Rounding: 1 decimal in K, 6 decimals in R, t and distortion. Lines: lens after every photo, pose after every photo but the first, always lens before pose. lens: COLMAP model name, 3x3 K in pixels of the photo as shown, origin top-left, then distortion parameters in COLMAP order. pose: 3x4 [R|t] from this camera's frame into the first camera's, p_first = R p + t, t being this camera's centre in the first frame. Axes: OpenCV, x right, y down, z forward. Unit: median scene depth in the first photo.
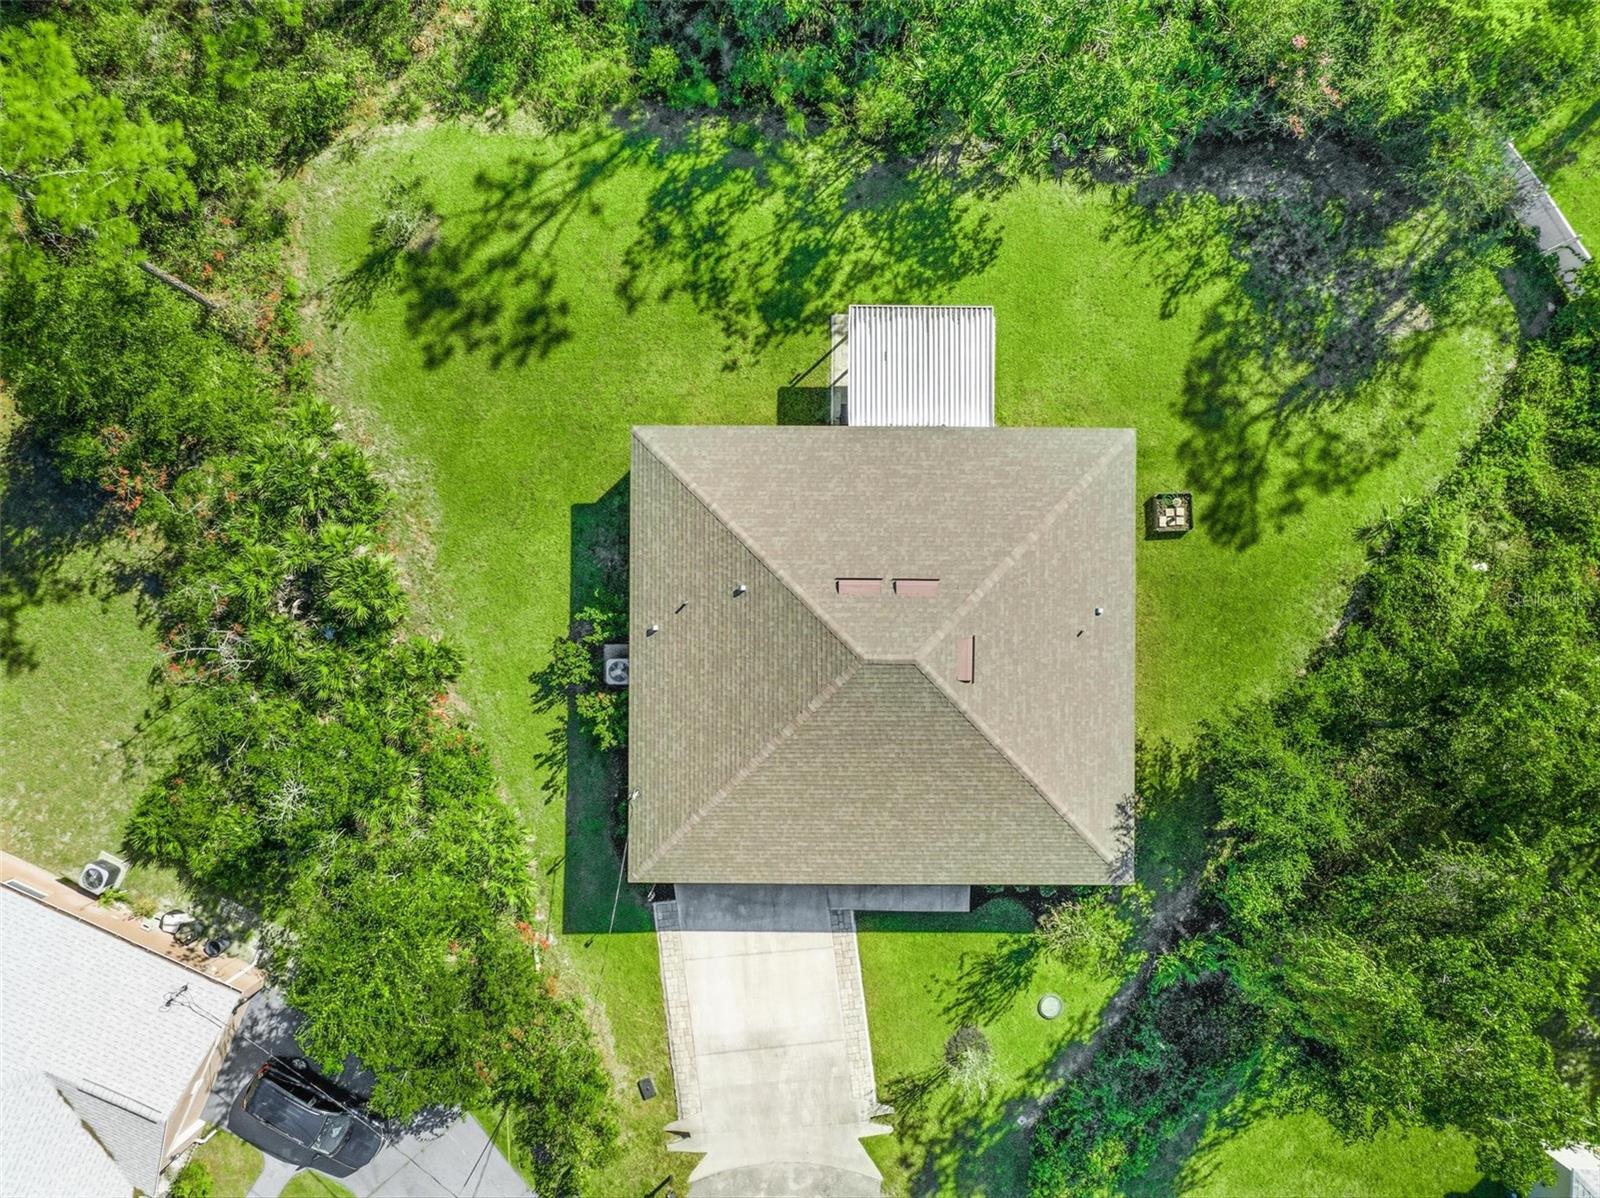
lens RADIAL K [[1116.1, 0, 800.0], [0, 1116.1, 599.0], [0, 0, 1]] dist [-0.037831, -0.003626]
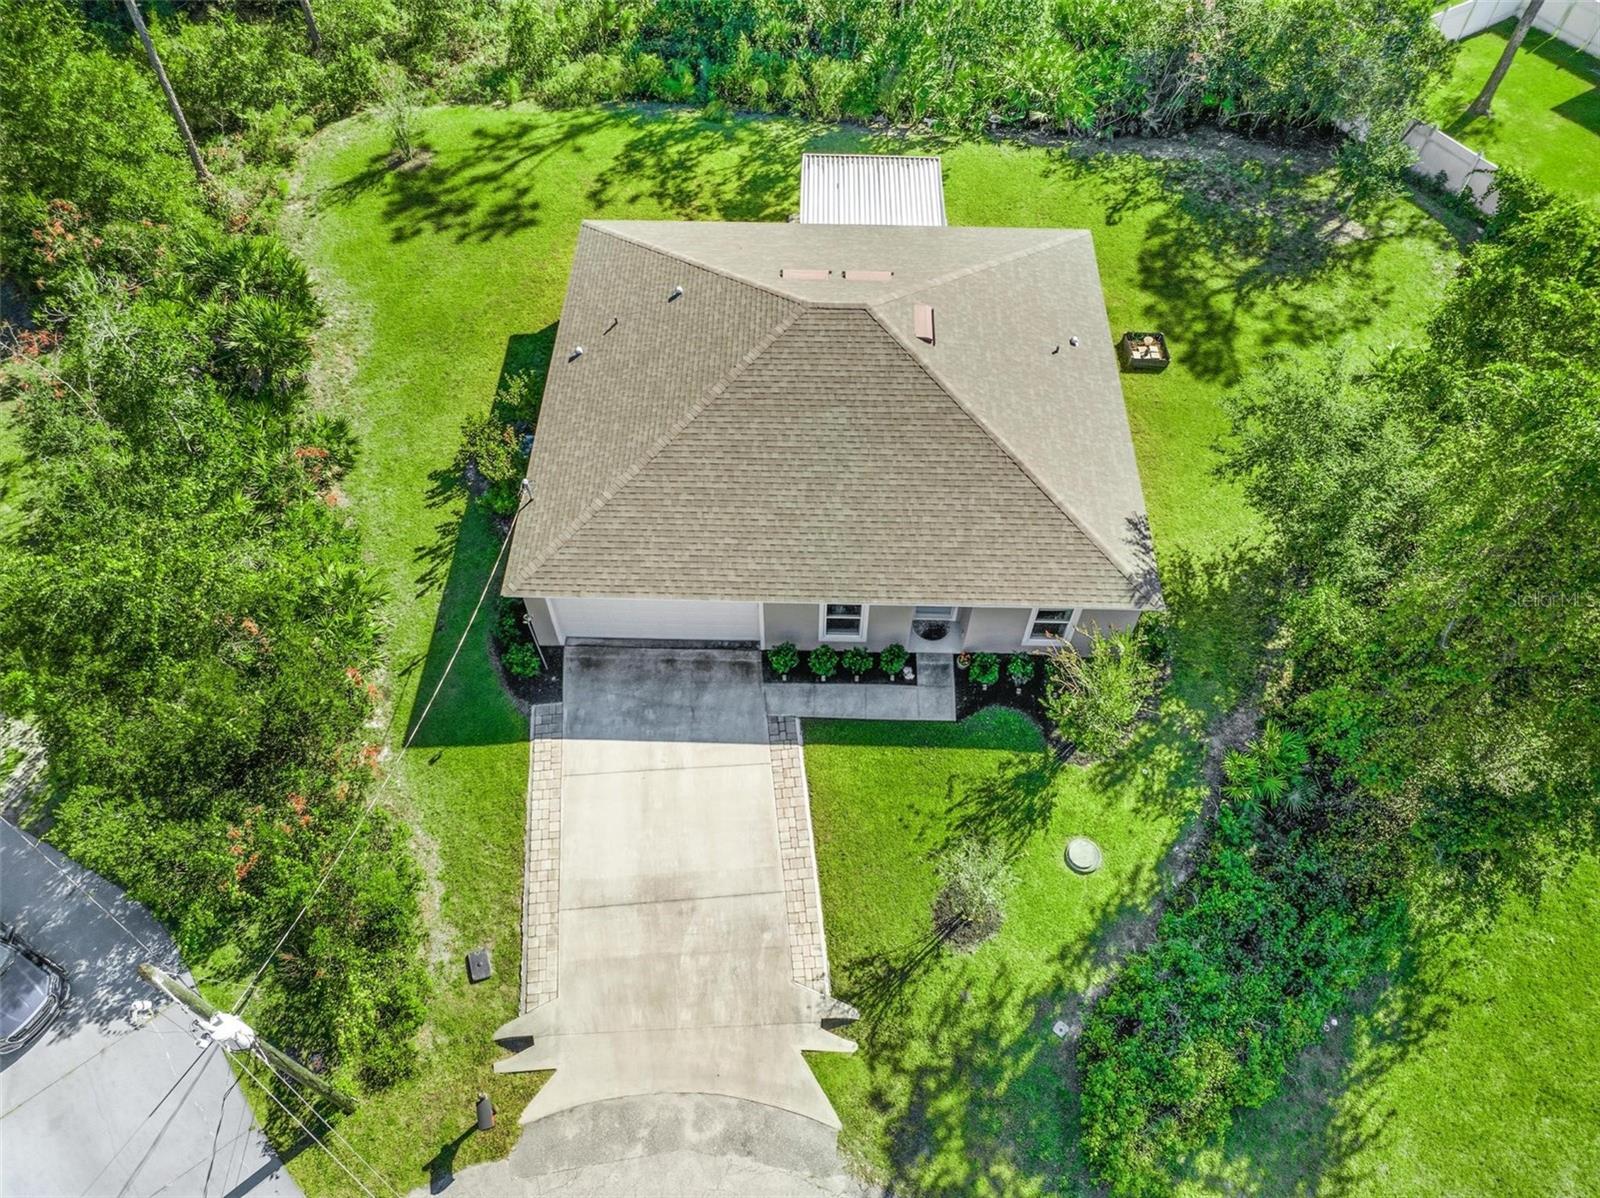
lens RADIAL K [[1116.1, 0, 800.0], [0, 1116.1, 599.0], [0, 0, 1]] dist [-0.037831, -0.003626]
pose [[0.999827, 0.017099, -0.007333, 0.052080], [-0.018266, 0.827220, -0.561581, 0.627617], [-0.003536, 0.561617, 0.827390, 0.339666]]
